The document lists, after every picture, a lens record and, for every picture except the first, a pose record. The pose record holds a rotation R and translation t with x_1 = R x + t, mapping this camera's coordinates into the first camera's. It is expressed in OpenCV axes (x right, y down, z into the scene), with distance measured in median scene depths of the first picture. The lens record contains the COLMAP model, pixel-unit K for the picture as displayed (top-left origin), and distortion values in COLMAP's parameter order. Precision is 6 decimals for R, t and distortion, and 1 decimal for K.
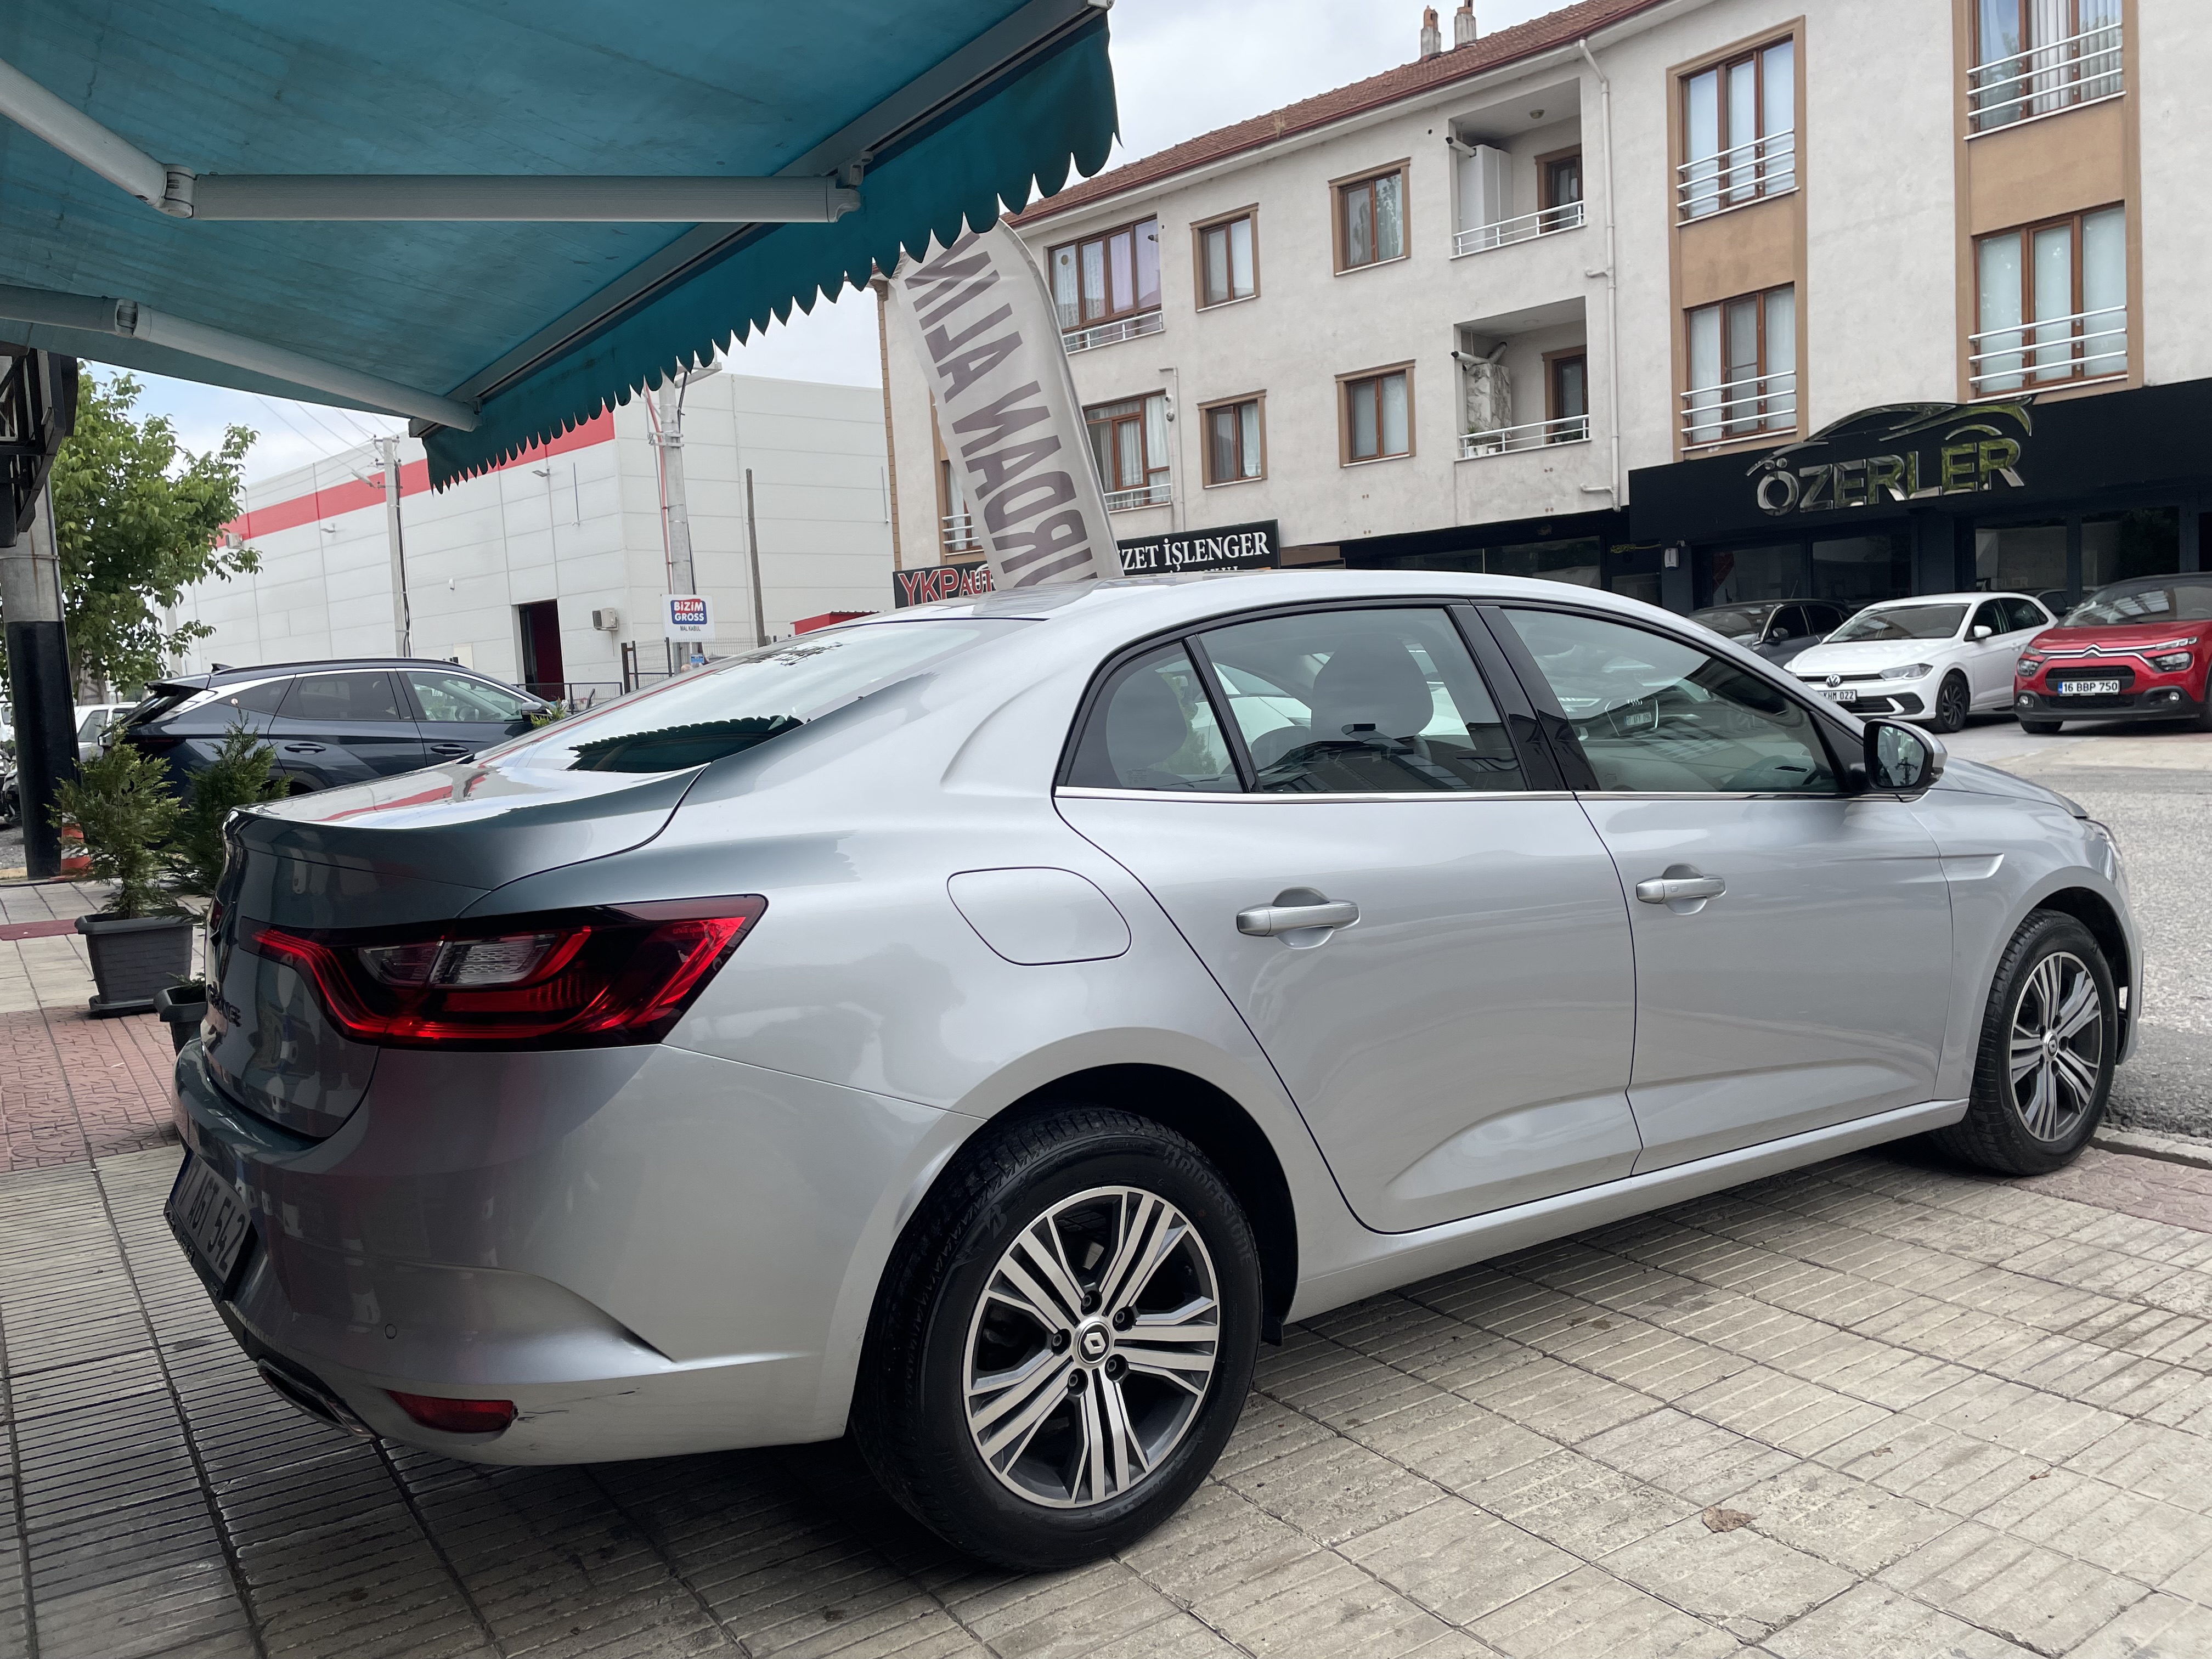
lens RADIAL K [[1667.4, 0, 1127.0], [0, 1667.4, 808.3], [0, 0, 1]] dist [0.093422, -0.119636]
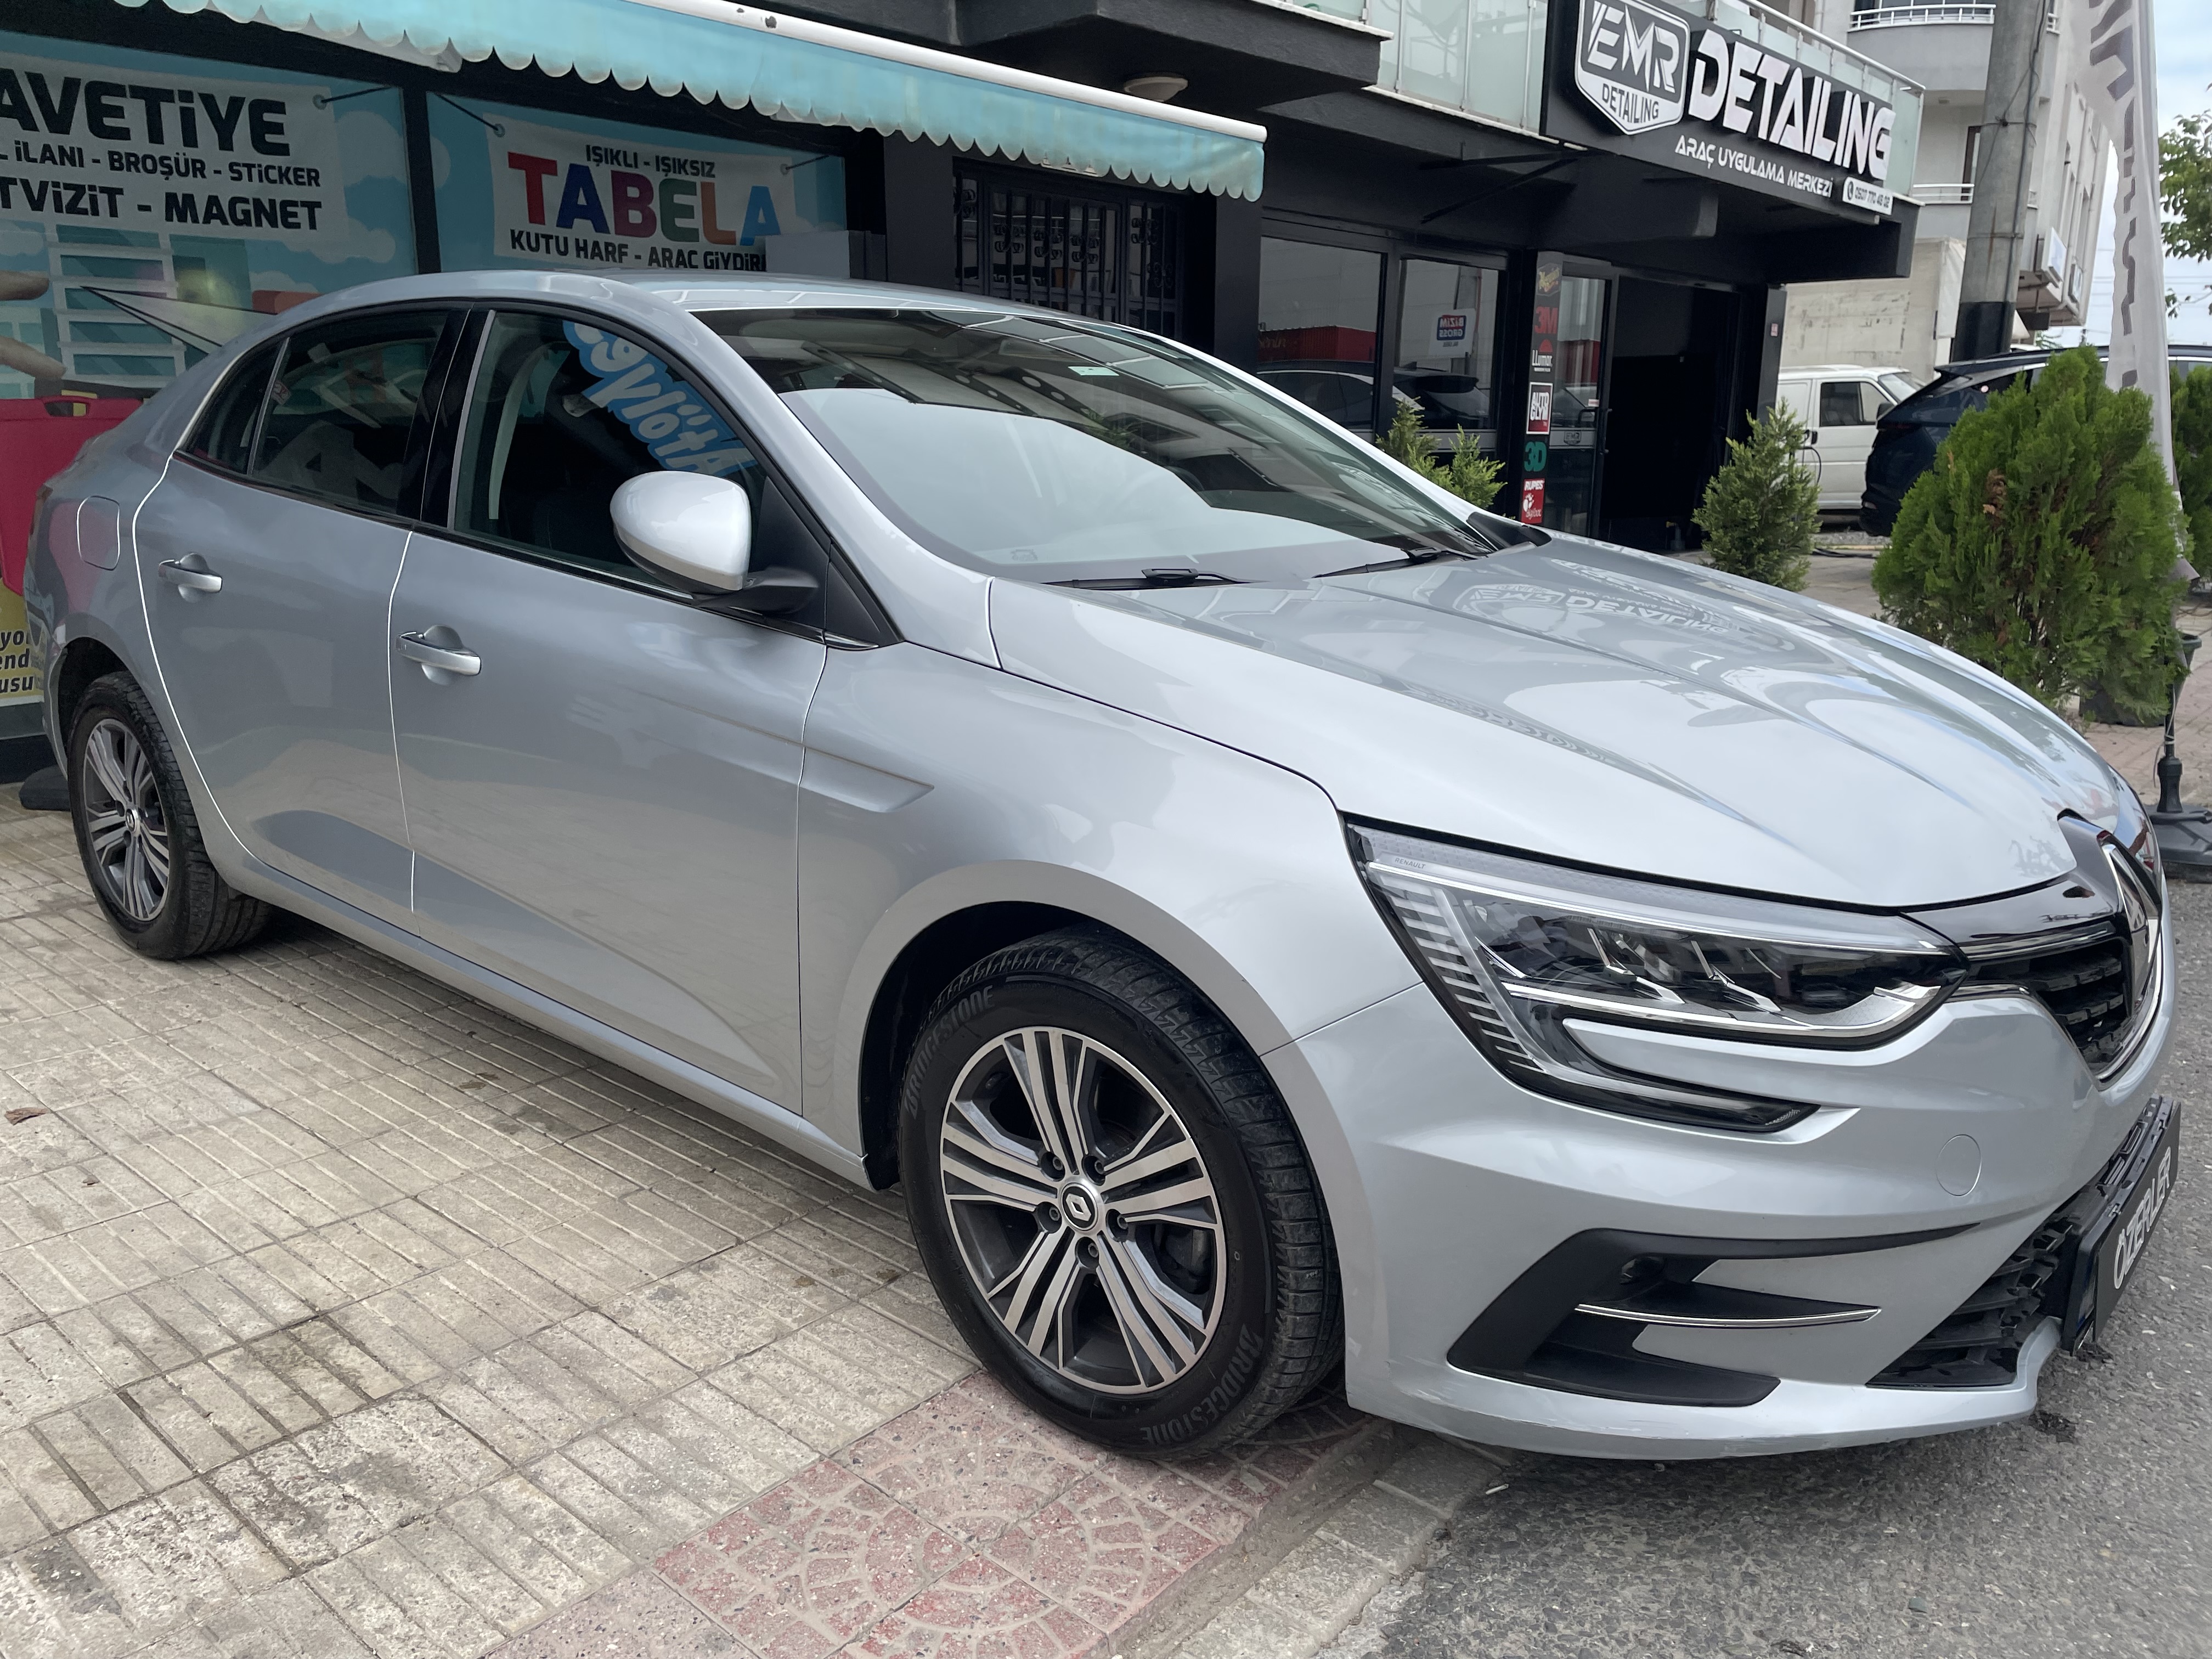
lens RADIAL K [[1667.4, 0, 1112.8], [0, 1667.4, 829.5], [0, 0, 1]] dist [0.093422, -0.119636]
pose [[0.241057, 0.281014, -0.928936, 0.184528], [-0.094178, 0.959418, 0.265796, -0.019137], [0.965931, 0.023414, 0.257740, 0.165332]]
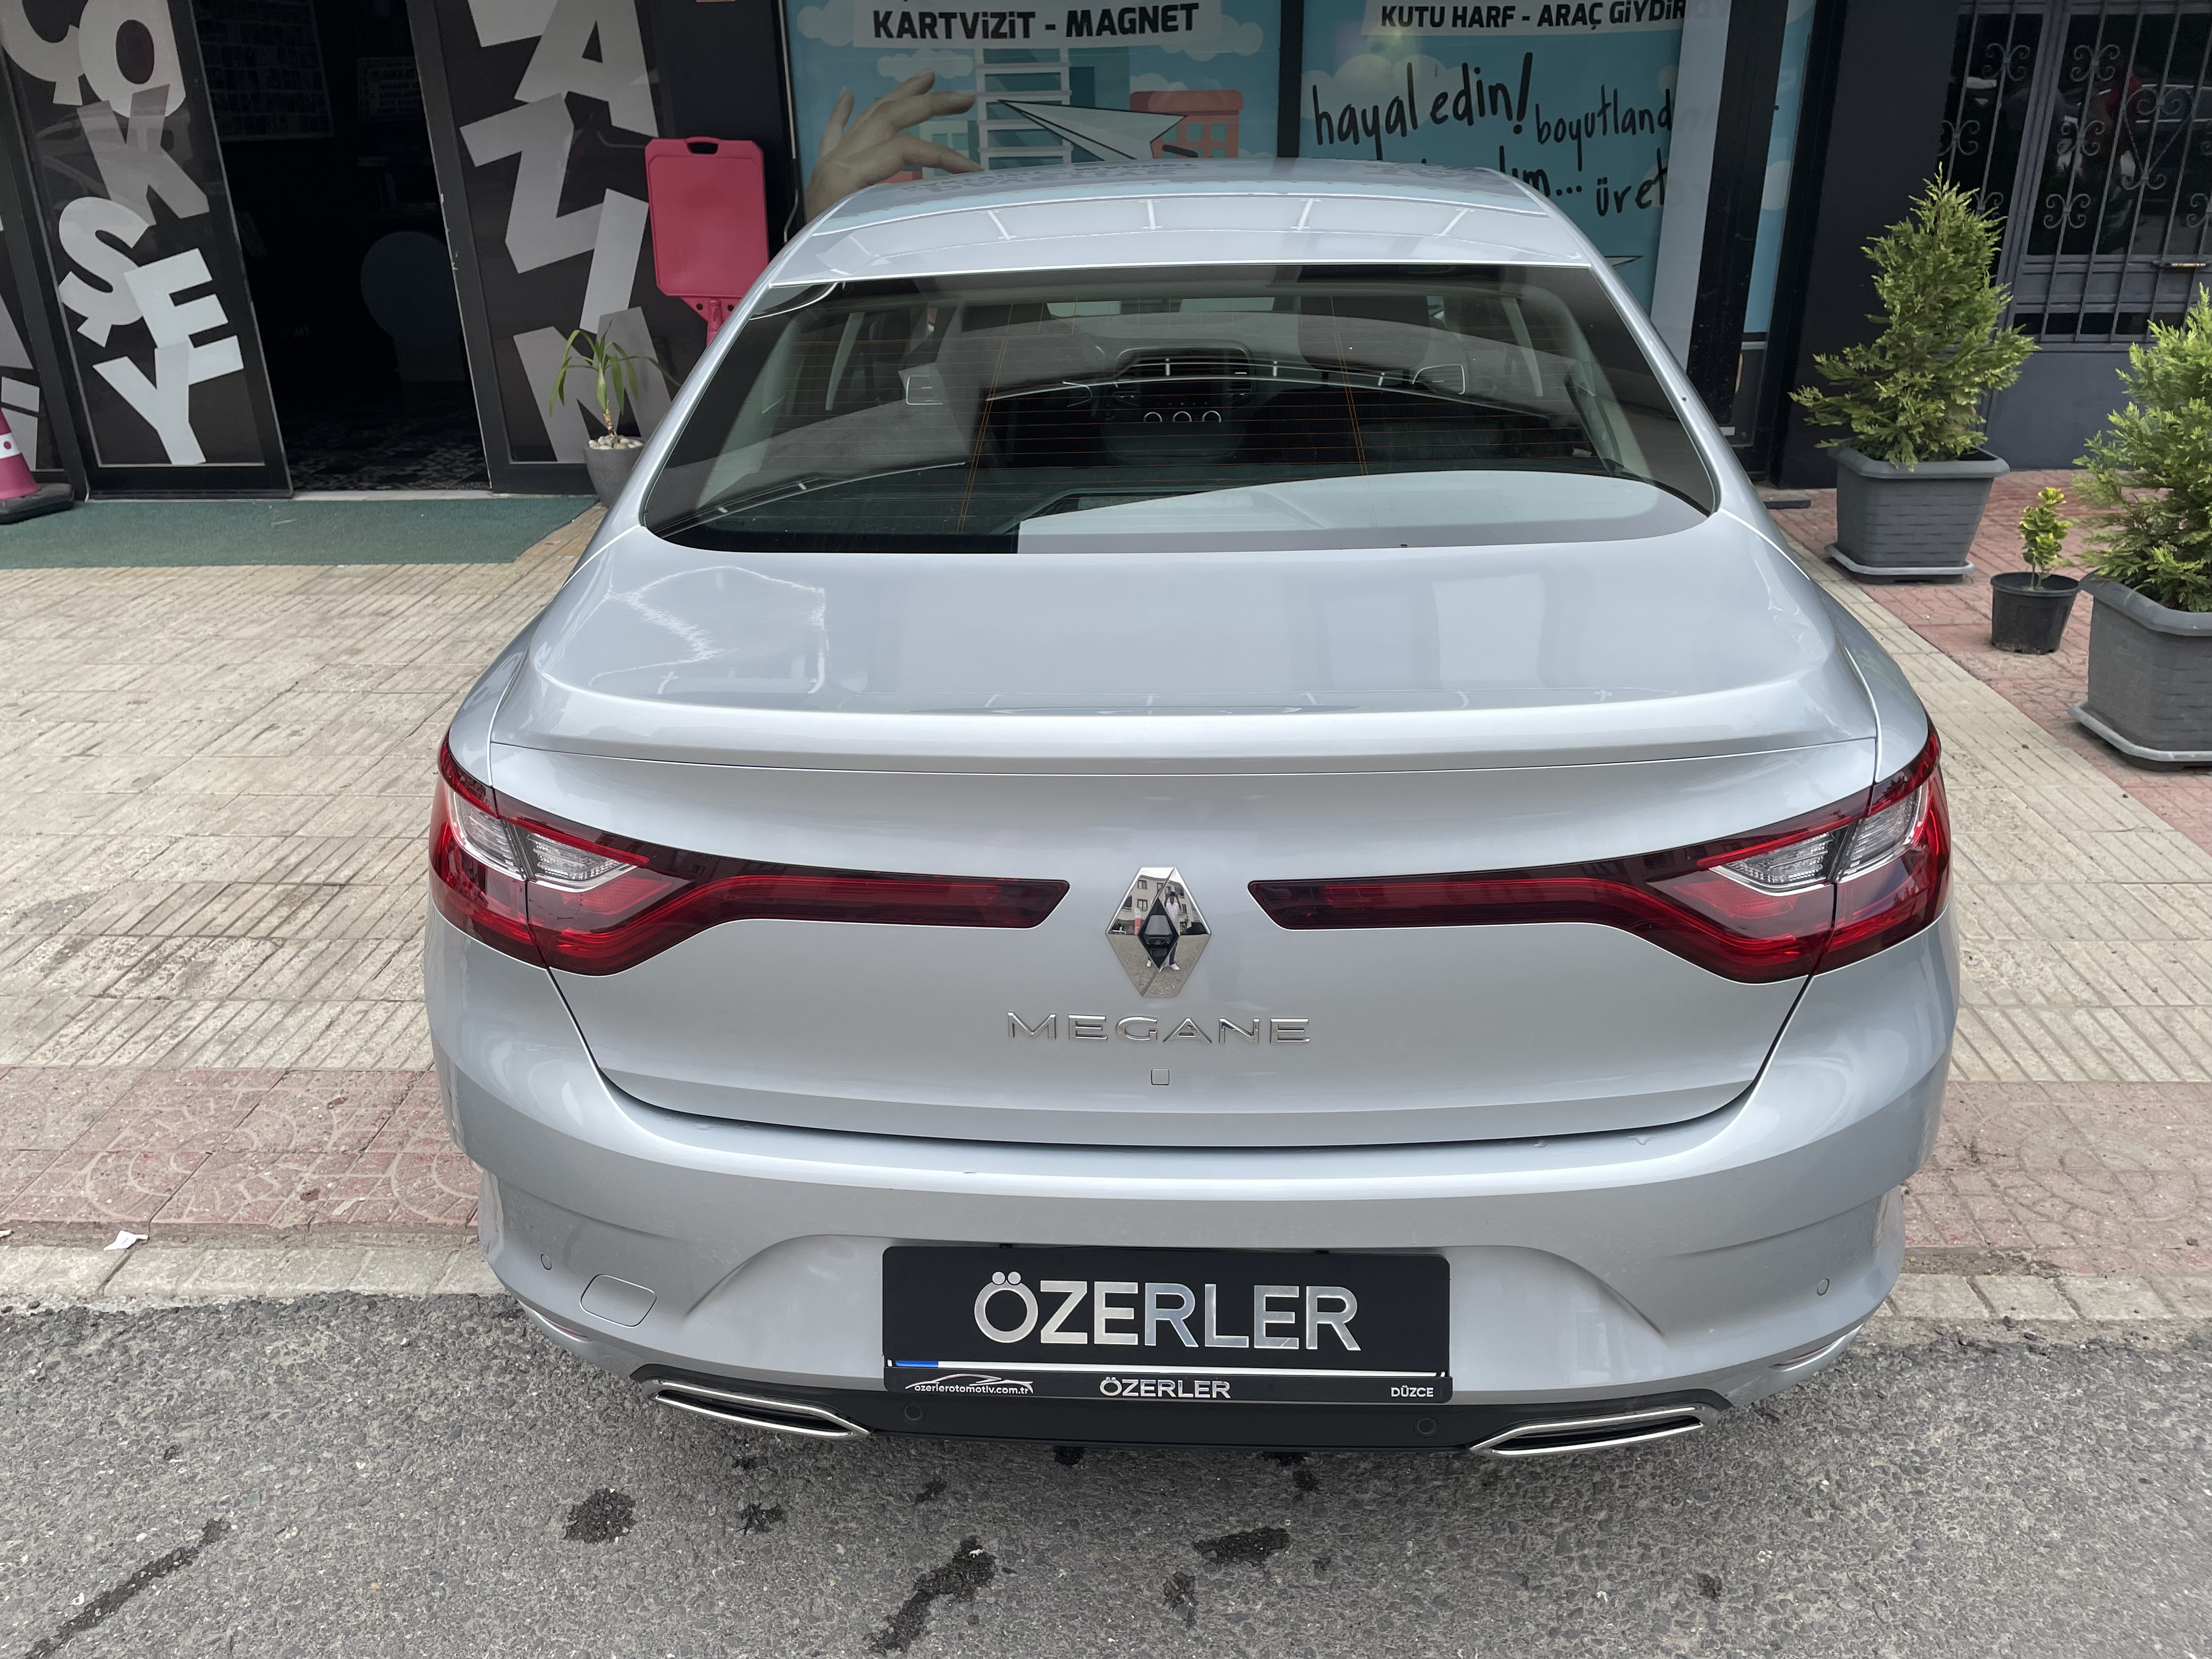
lens RADIAL K [[1667.4, 0, 1084.8], [0, 1667.4, 841.4], [0, 0, 1]] dist [0.093422, -0.119636]
pose [[-0.612178, 0.377898, -0.694572, 0.153859], [-0.009952, 0.874653, 0.484647, -0.046624], [0.790657, 0.303603, -0.531683, 0.300470]]
